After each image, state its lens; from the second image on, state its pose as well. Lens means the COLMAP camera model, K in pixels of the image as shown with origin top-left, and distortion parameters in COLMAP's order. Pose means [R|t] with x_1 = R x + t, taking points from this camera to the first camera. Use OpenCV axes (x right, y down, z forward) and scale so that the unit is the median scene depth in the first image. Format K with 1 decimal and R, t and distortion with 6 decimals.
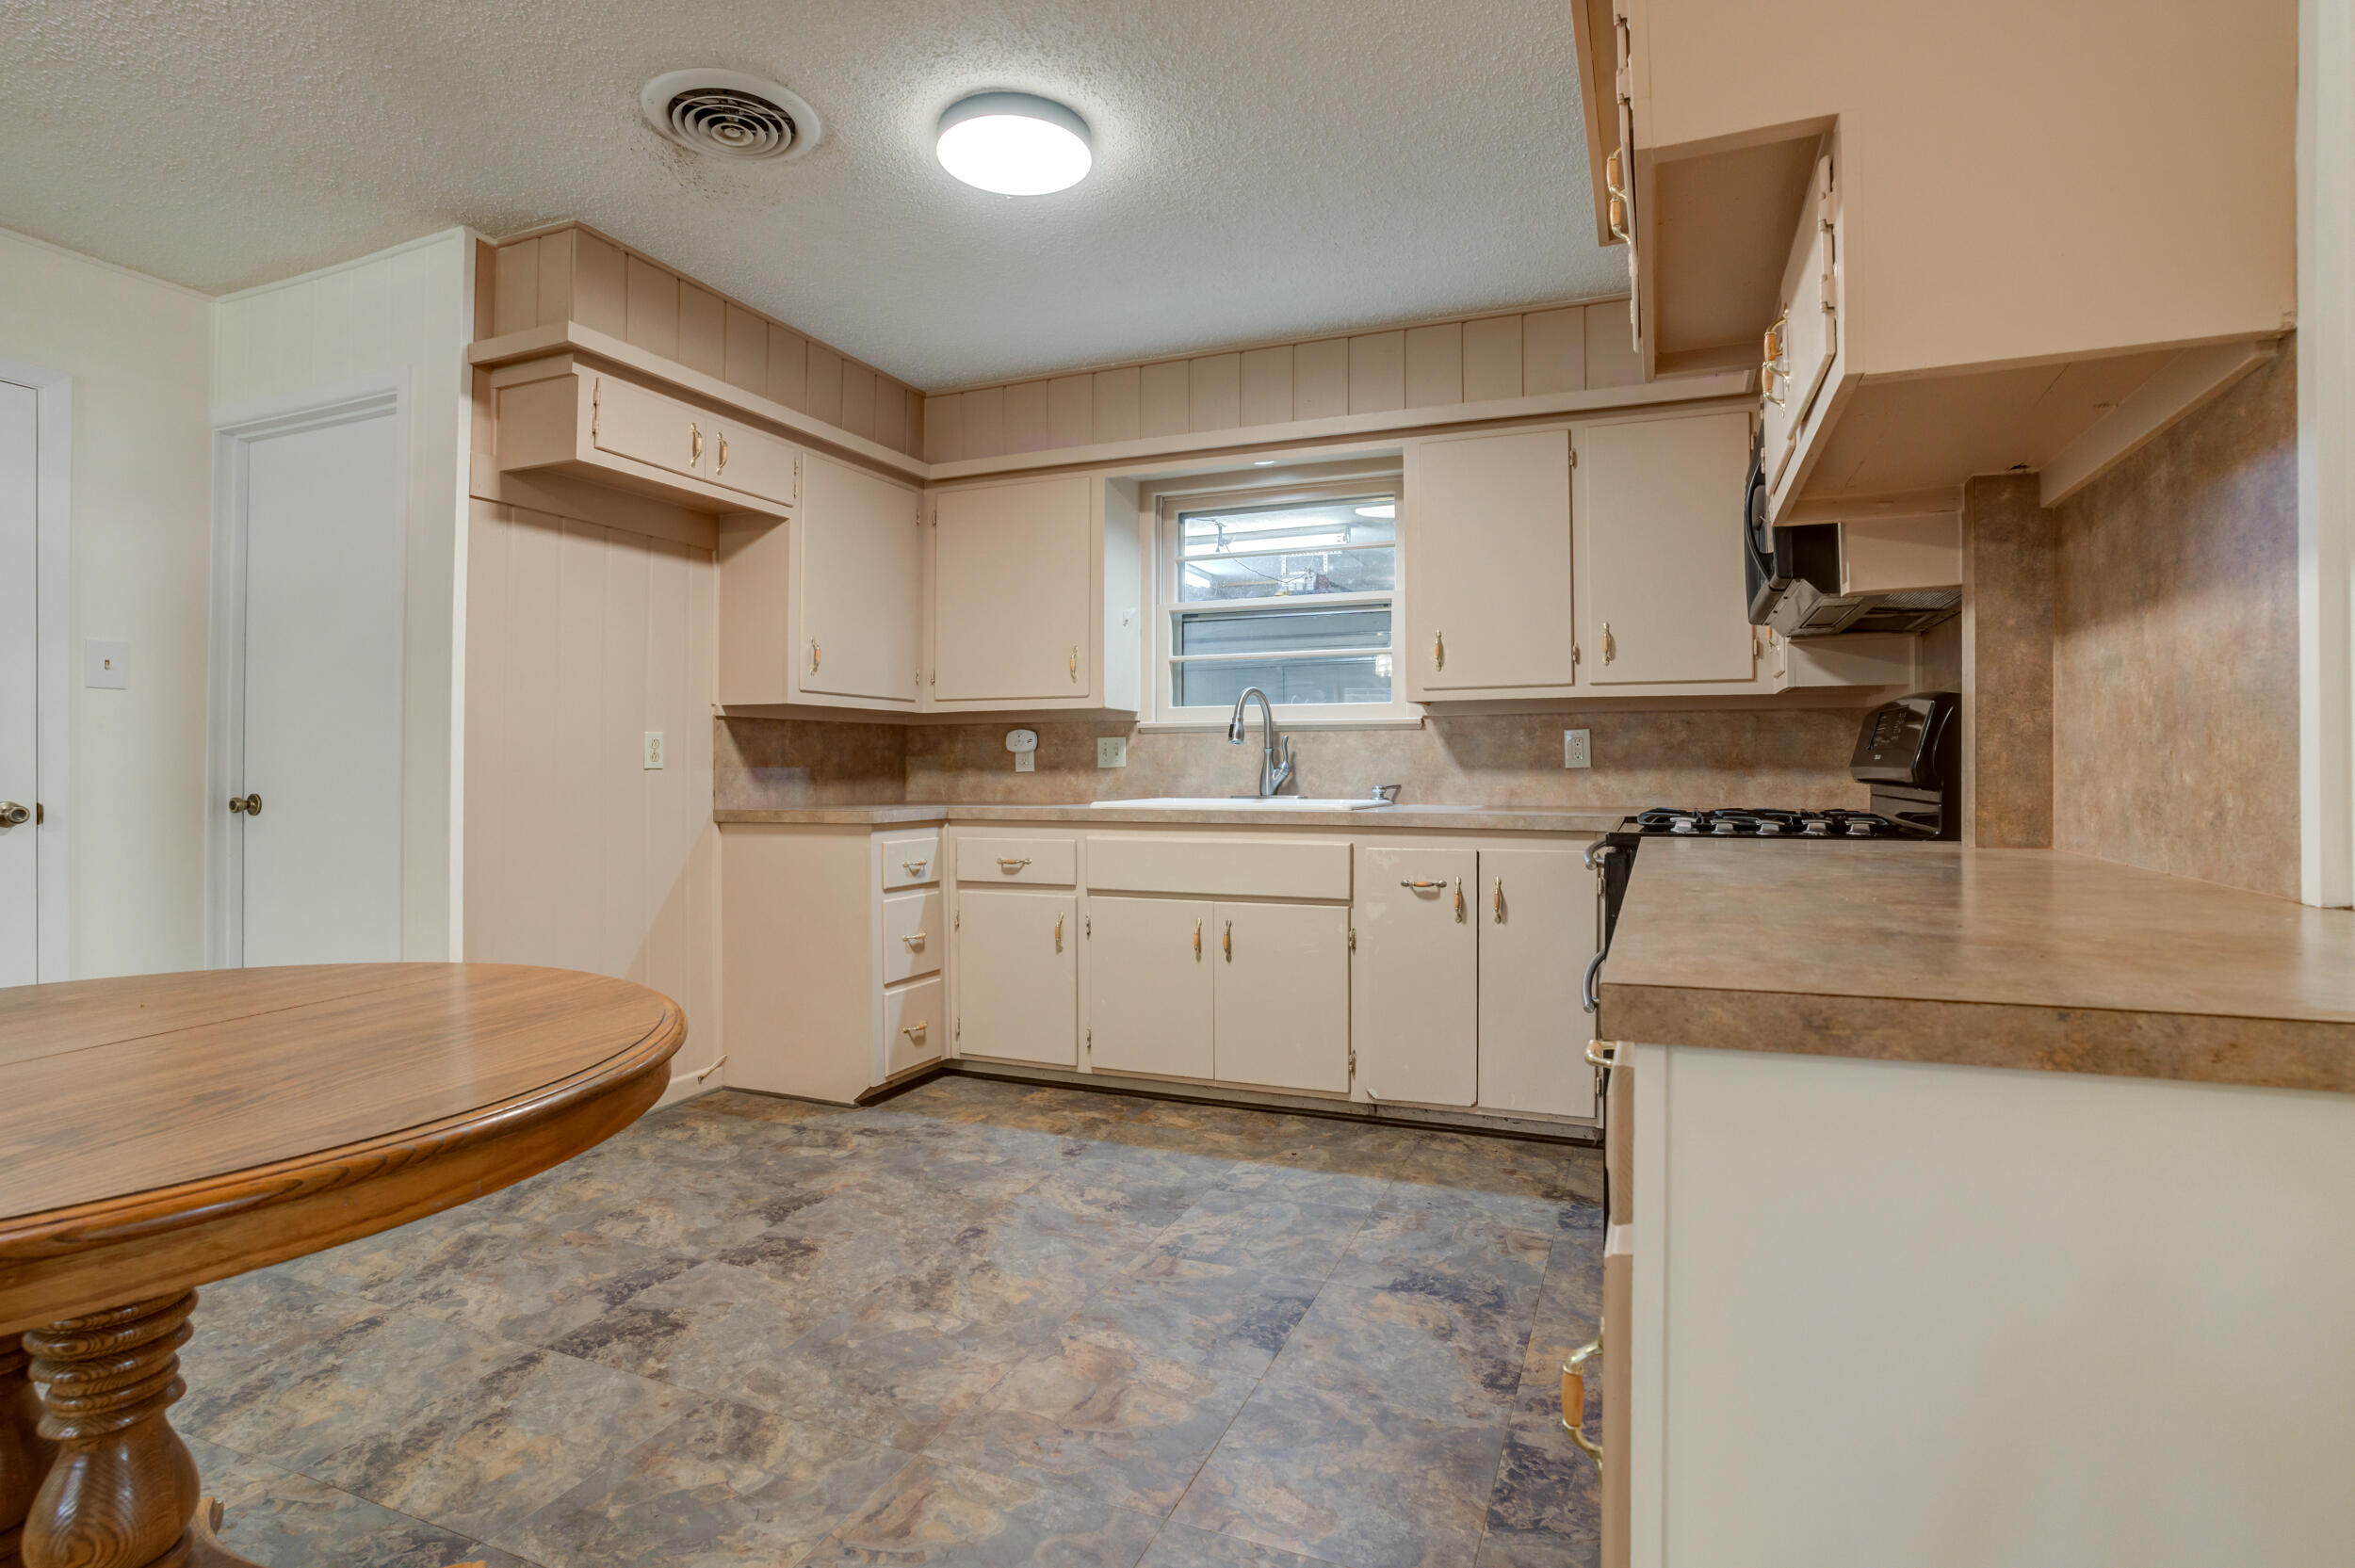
lens RADIAL K [[1190.9, 0, 1153.5], [0, 1190.9, 779.9], [0, 0, 1]] dist [-0.073808, 0.041943]
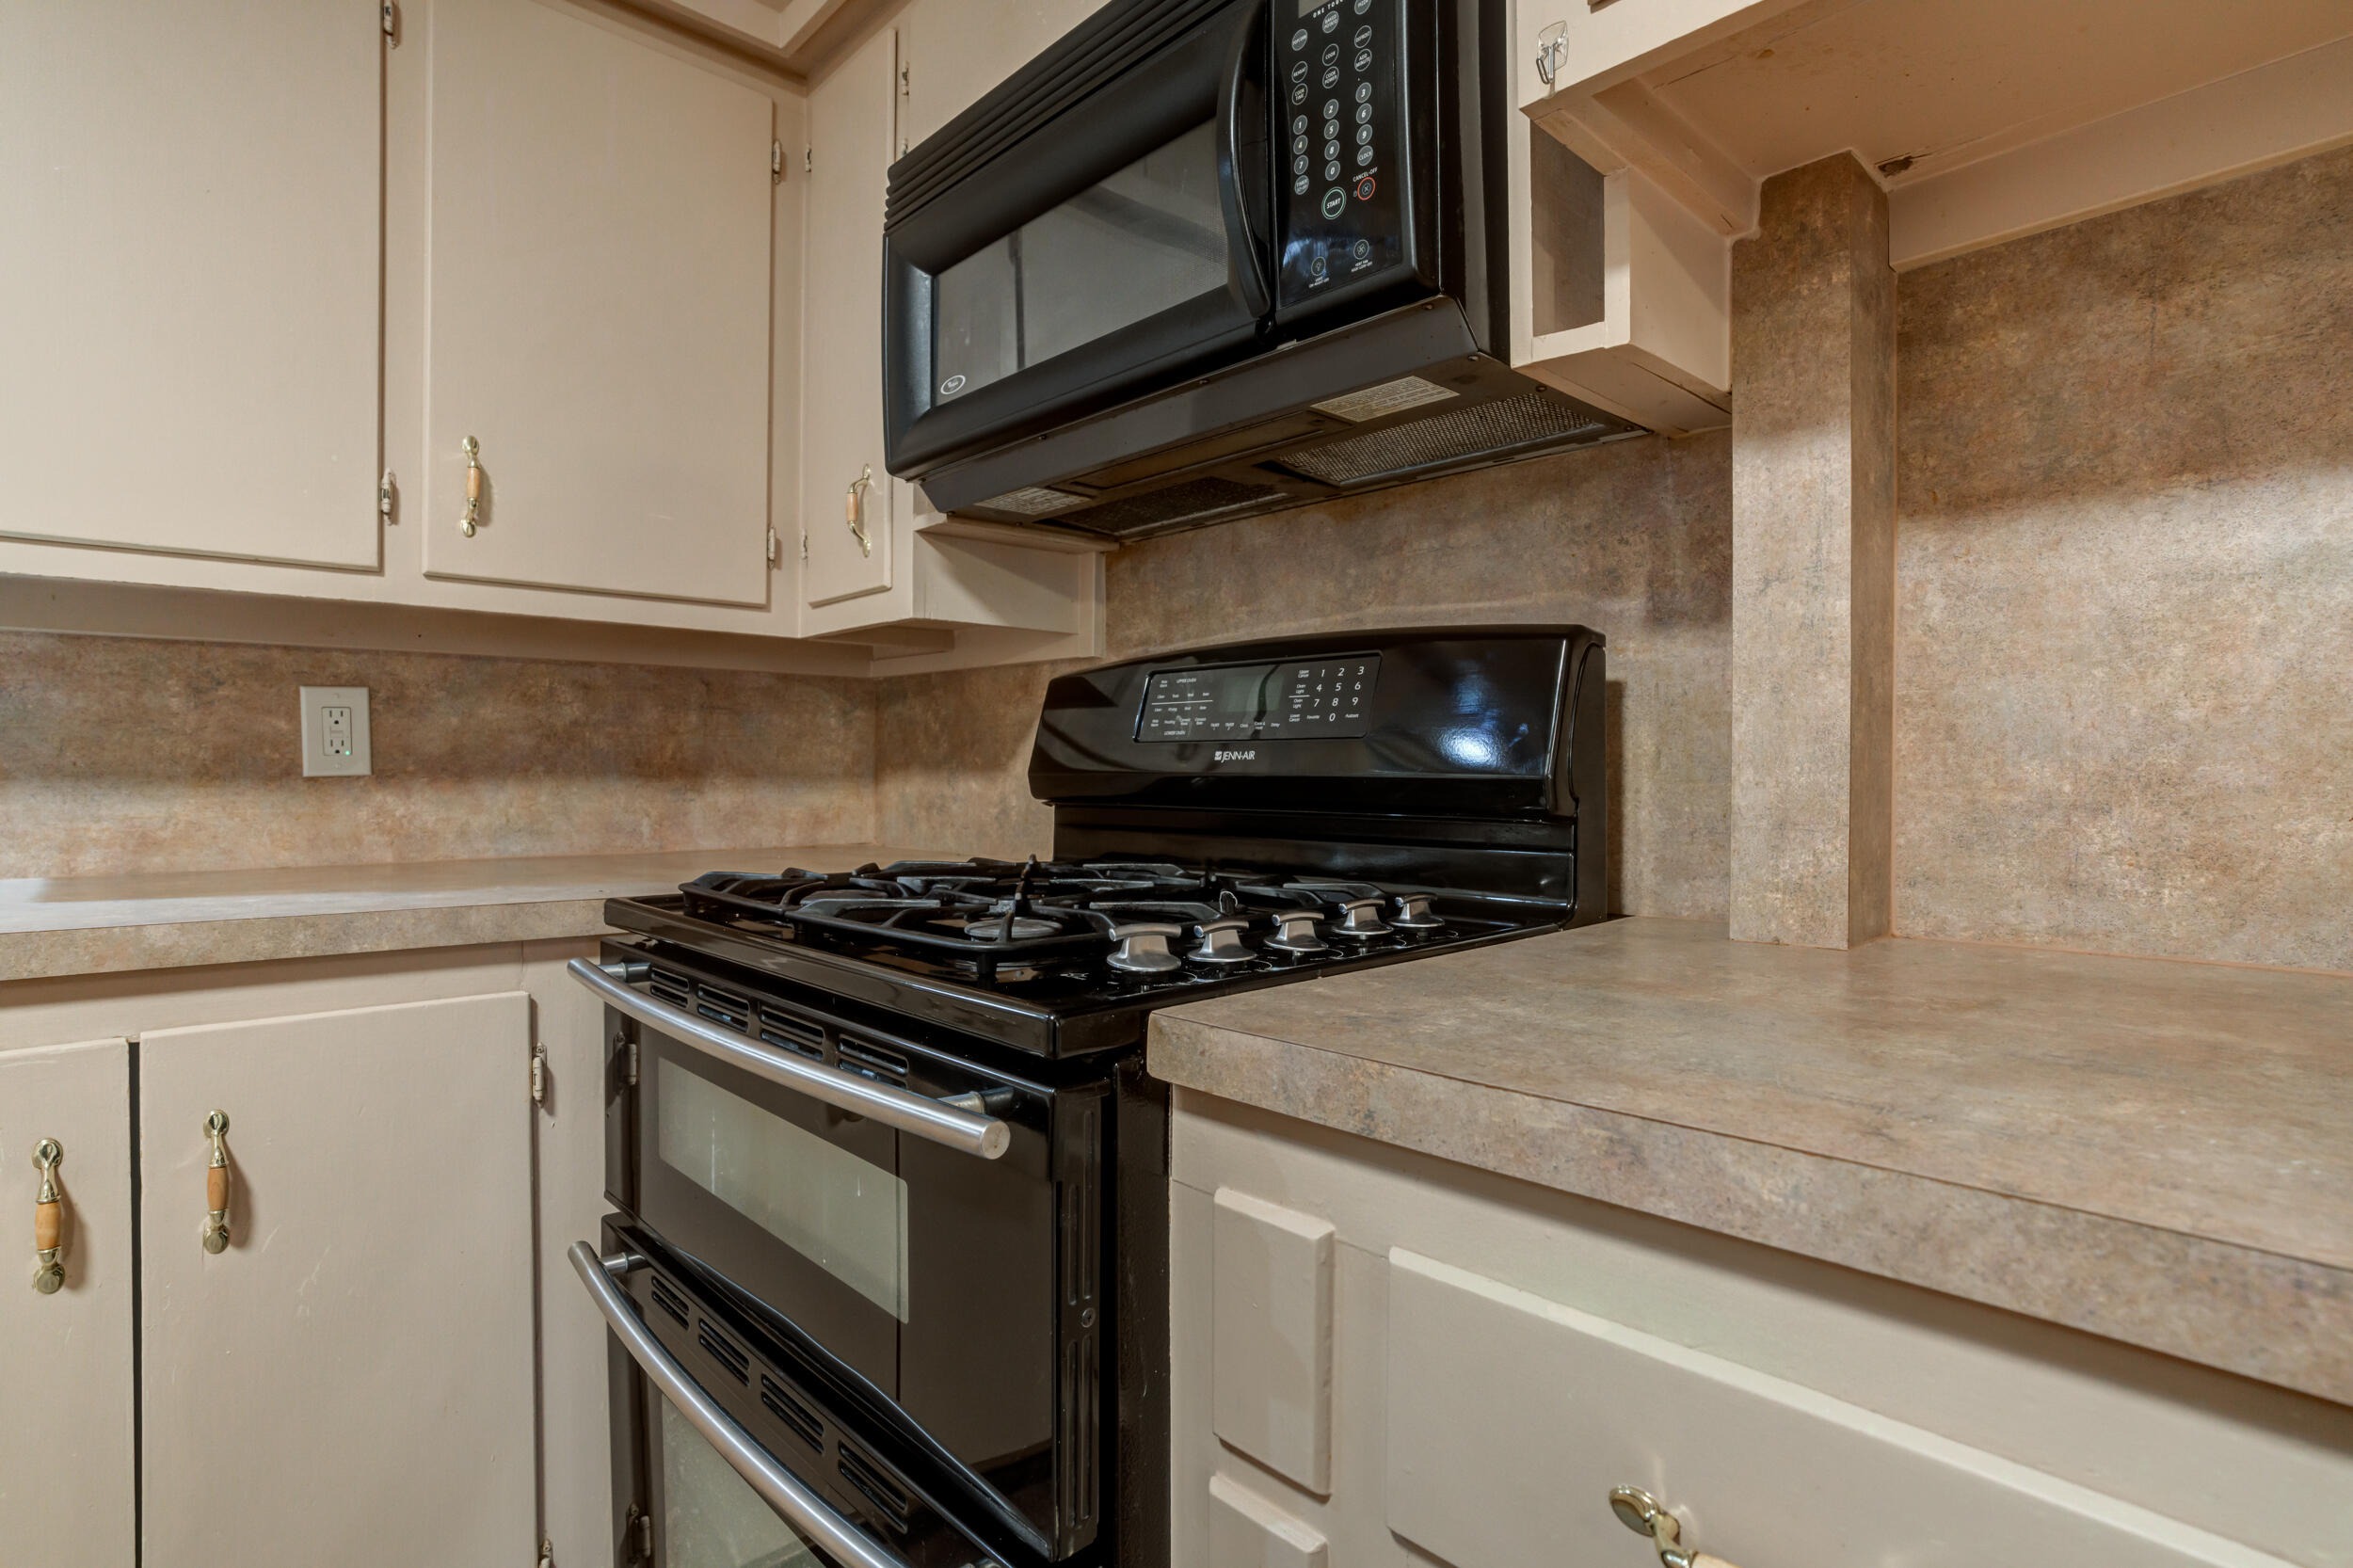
lens RADIAL K [[1190.0, 0, 1152.6], [0, 1190.0, 779.9], [0, 0, 1]] dist [-0.073808, 0.041943]
pose [[0.401903, -0.004545, 0.915671, 0.090100], [0.005061, 0.999983, 0.002742, -0.008467], [-0.915668, 0.003533, 0.401920, 0.551822]]
